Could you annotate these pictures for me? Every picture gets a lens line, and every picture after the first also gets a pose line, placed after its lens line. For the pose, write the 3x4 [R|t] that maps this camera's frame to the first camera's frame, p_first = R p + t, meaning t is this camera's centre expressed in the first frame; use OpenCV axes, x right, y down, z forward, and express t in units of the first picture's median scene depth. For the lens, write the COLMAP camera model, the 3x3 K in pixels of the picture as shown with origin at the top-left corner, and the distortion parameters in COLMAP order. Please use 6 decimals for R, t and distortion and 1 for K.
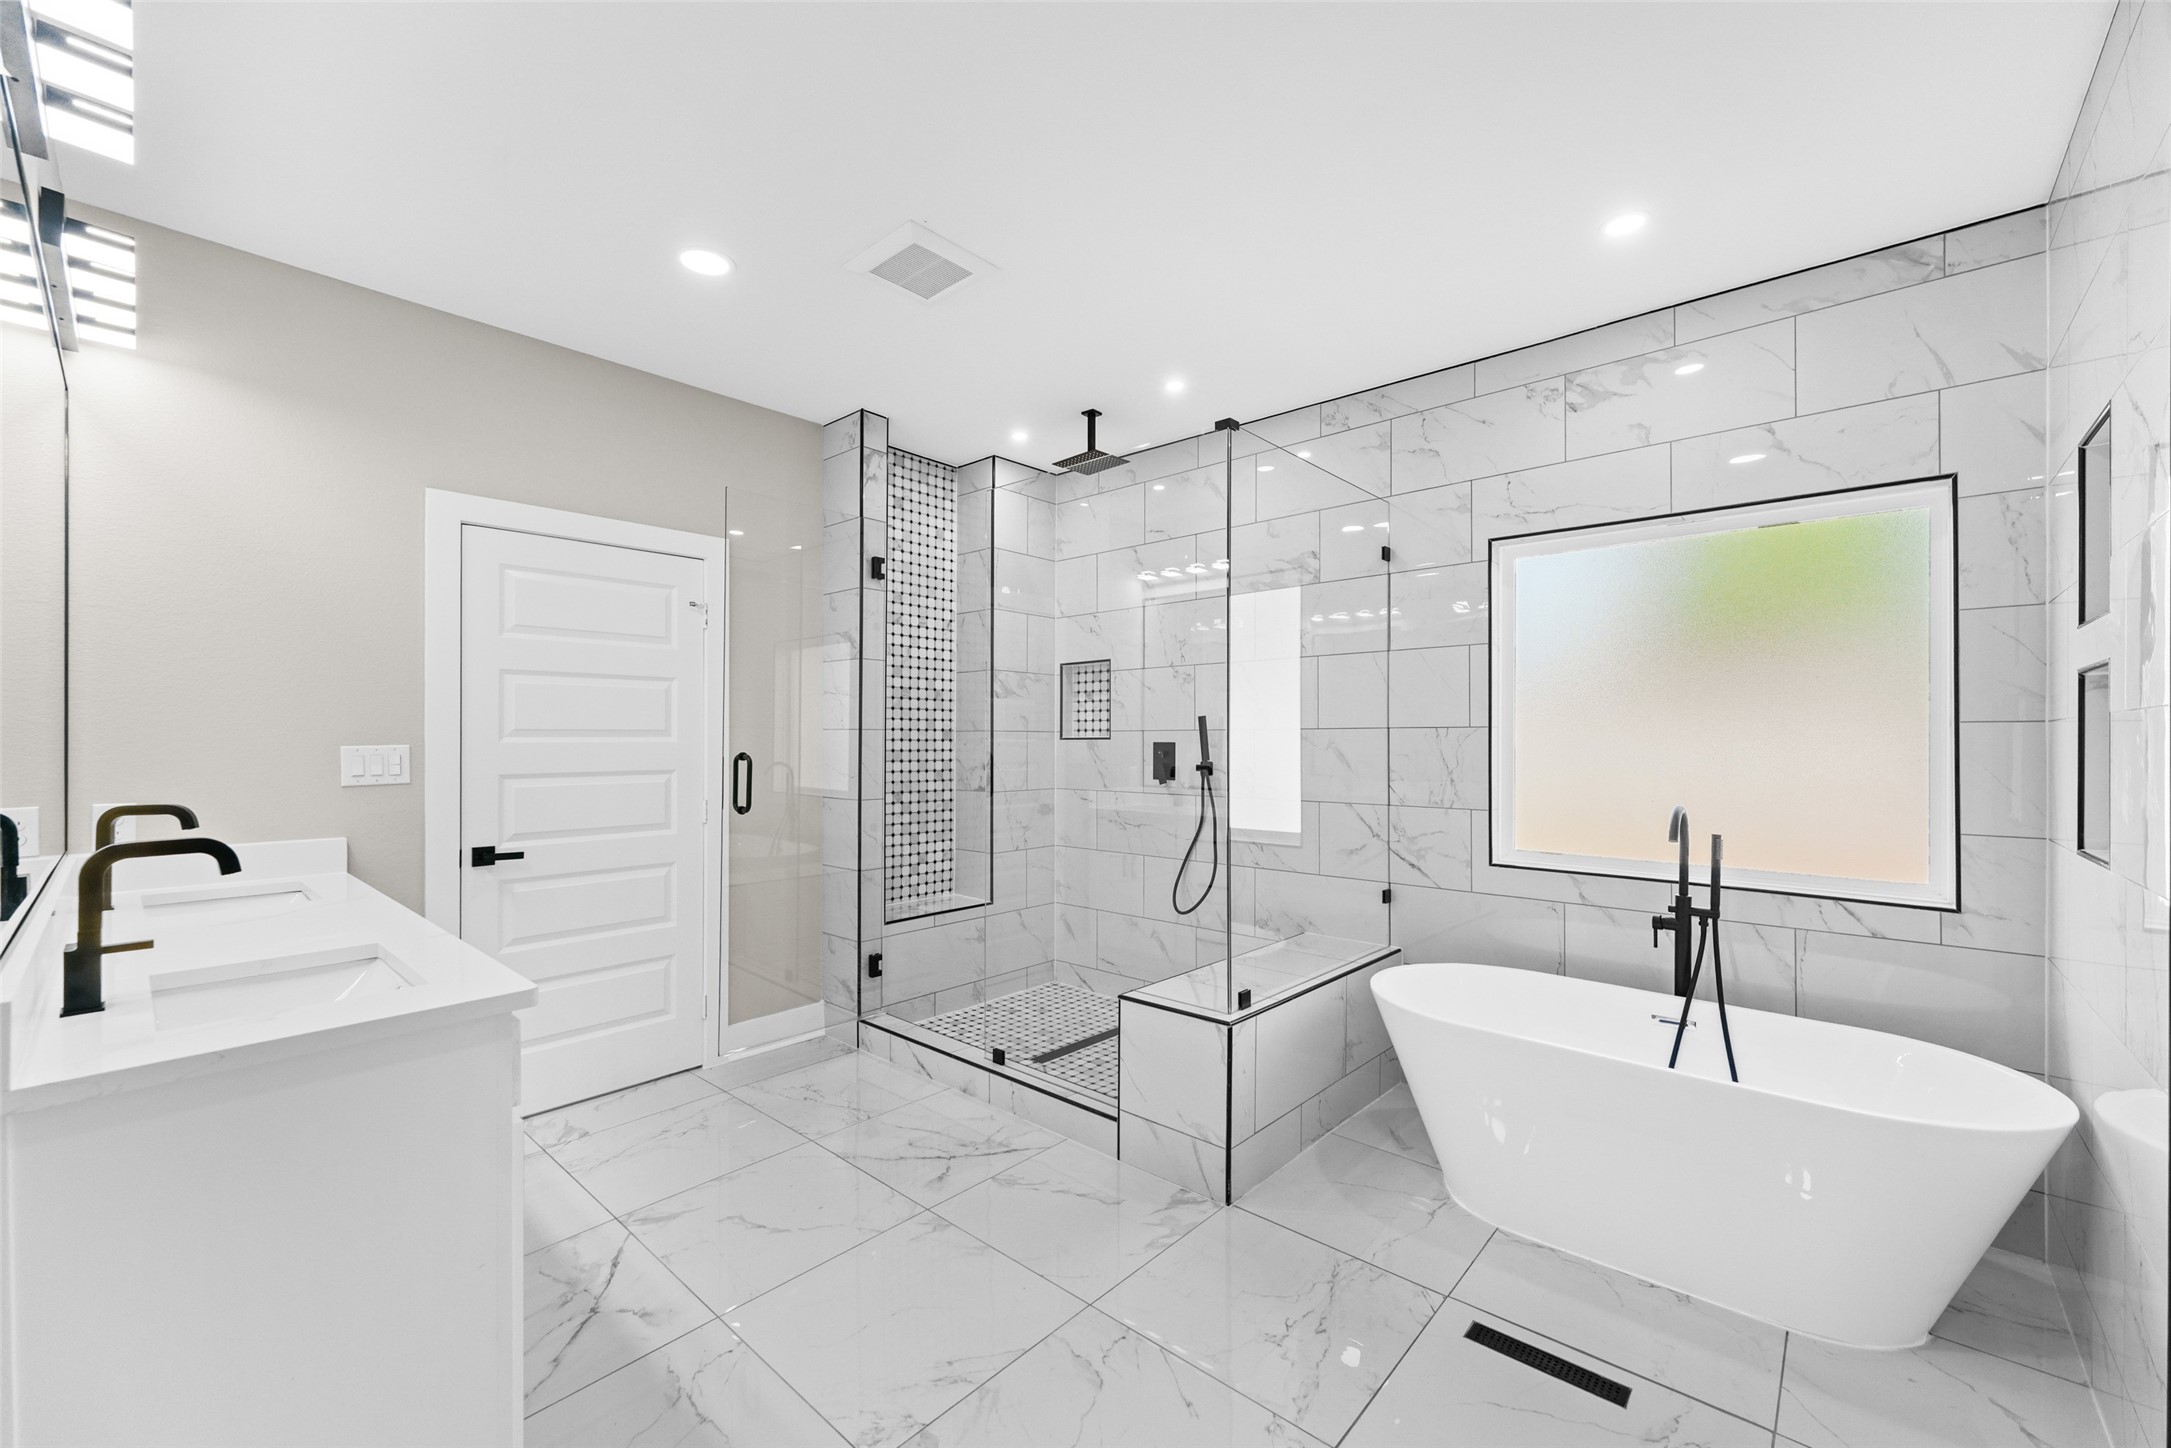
lens RADIAL K [[864.7, 0, 1070.9], [0, 864.7, 734.0], [0, 0, 1]] dist [0.006672, -0.002672]
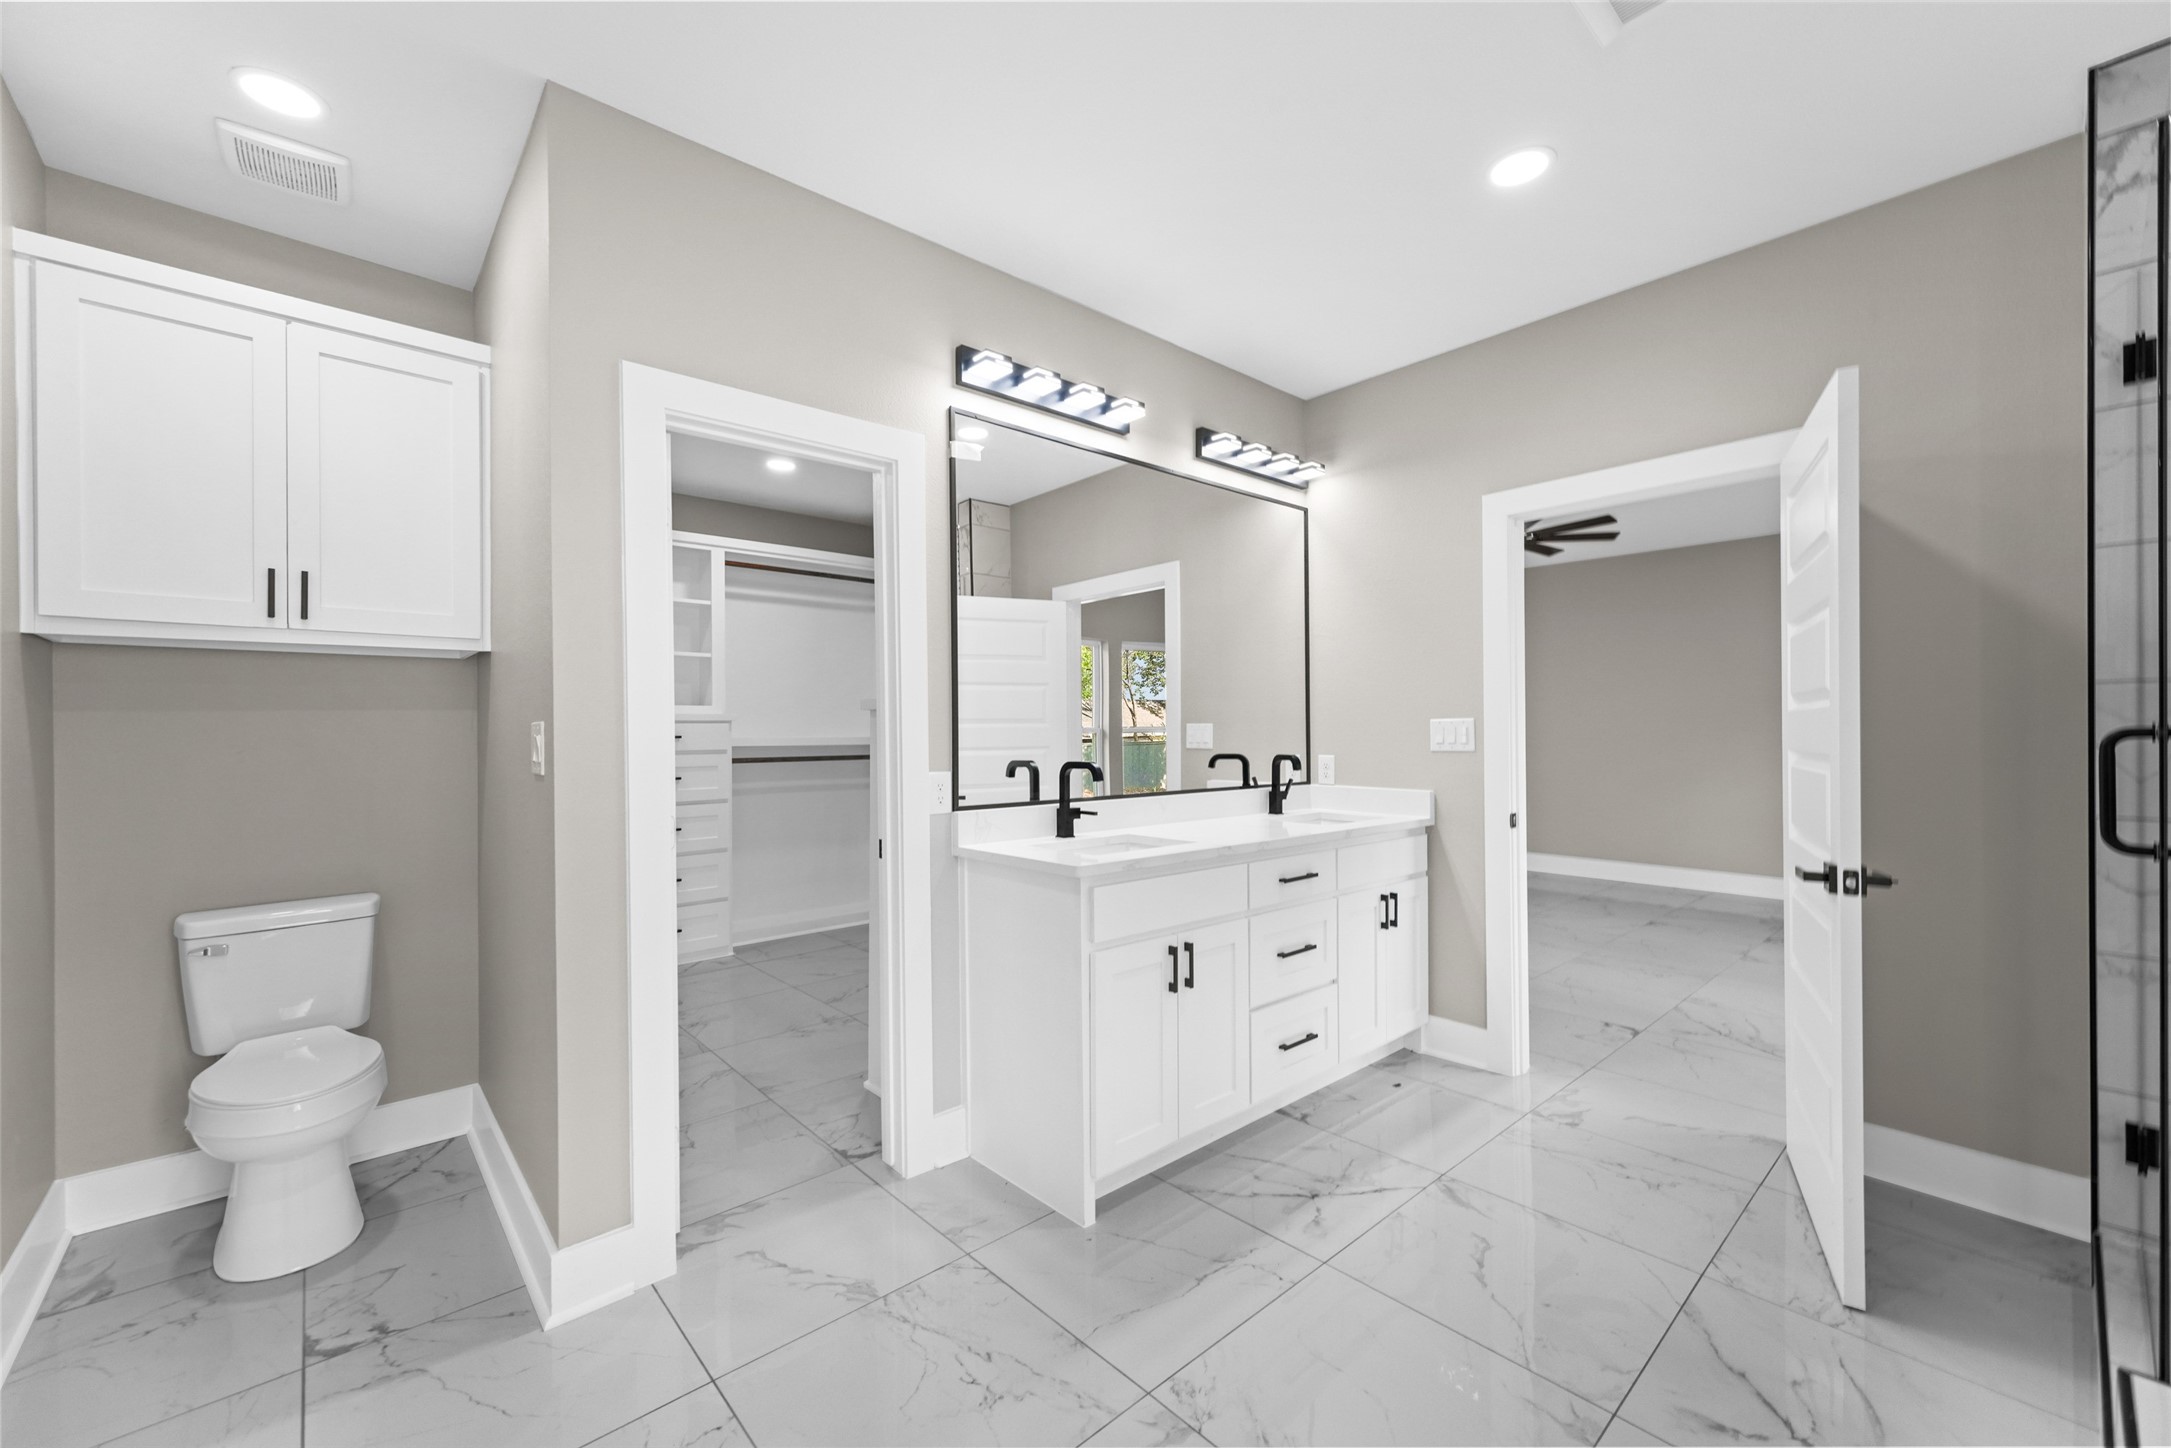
lens RADIAL K [[864.7, 0, 1074.6], [0, 864.7, 730.1], [0, 0, 1]] dist [0.006672, -0.002672]
pose [[-0.125559, -0.000659, -0.992086, 0.498112], [0.010597, 0.999942, -0.002005, 0.026029], [0.992030, -0.010765, -0.125545, 0.635169]]
